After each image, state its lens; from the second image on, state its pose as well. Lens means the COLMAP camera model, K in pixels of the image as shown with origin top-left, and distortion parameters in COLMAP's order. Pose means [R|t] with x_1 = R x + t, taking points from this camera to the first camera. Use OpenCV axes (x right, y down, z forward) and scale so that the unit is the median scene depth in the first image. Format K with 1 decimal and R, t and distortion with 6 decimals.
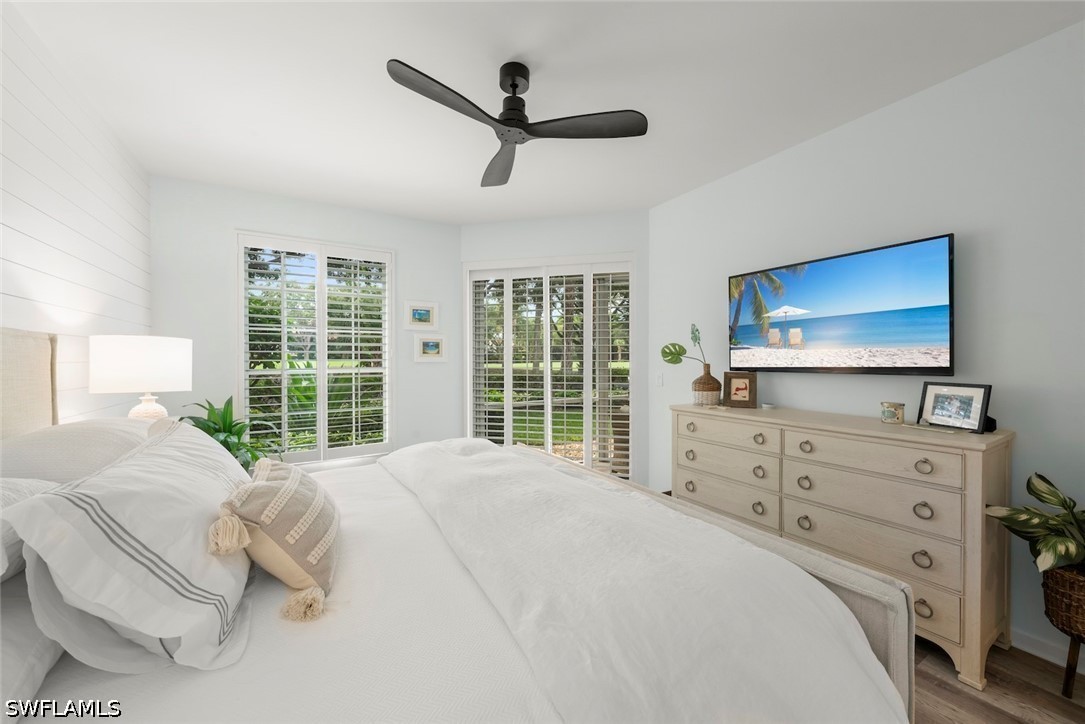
lens RADIAL K [[409.7, 0, 537.3], [0, 409.7, 358.3], [0, 0, 1]] dist [0.000218, 0.000045]
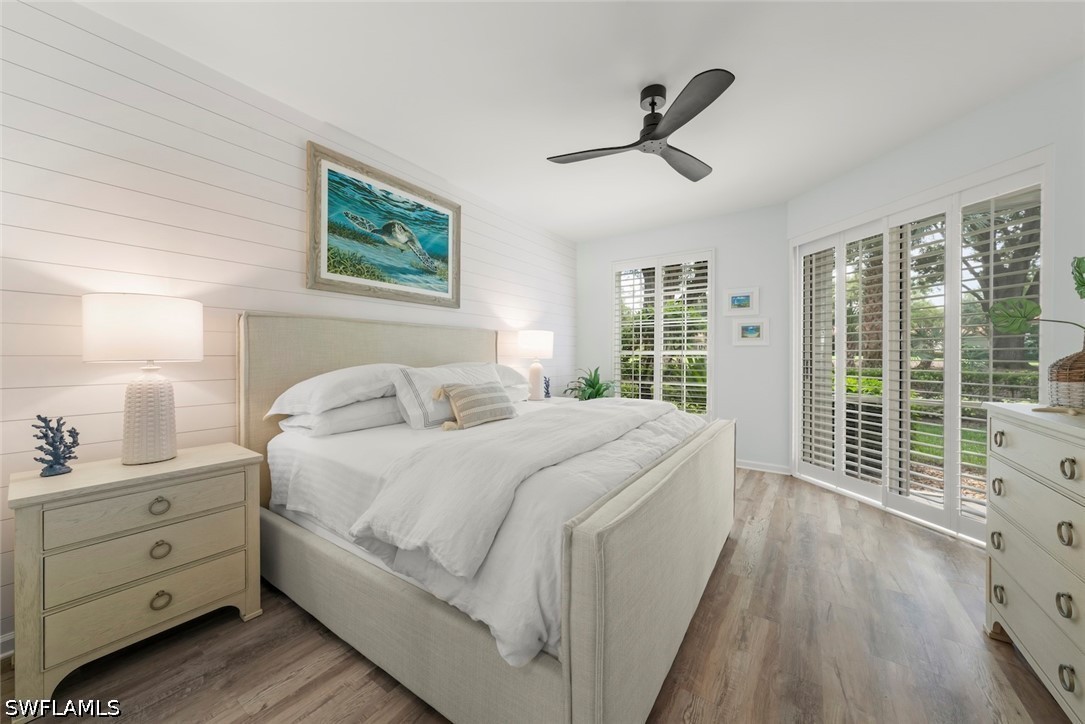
lens RADIAL K [[372.2, 0, 535.6], [0, 372.2, 362.6], [0, 0, 1]] dist [0.001752, -0.000244]
pose [[0.422815, 0.019681, -0.906002, 0.377936], [0.000164, 0.999762, 0.021794, 0.033602], [0.906216, -0.009364, 0.422711, 0.104622]]
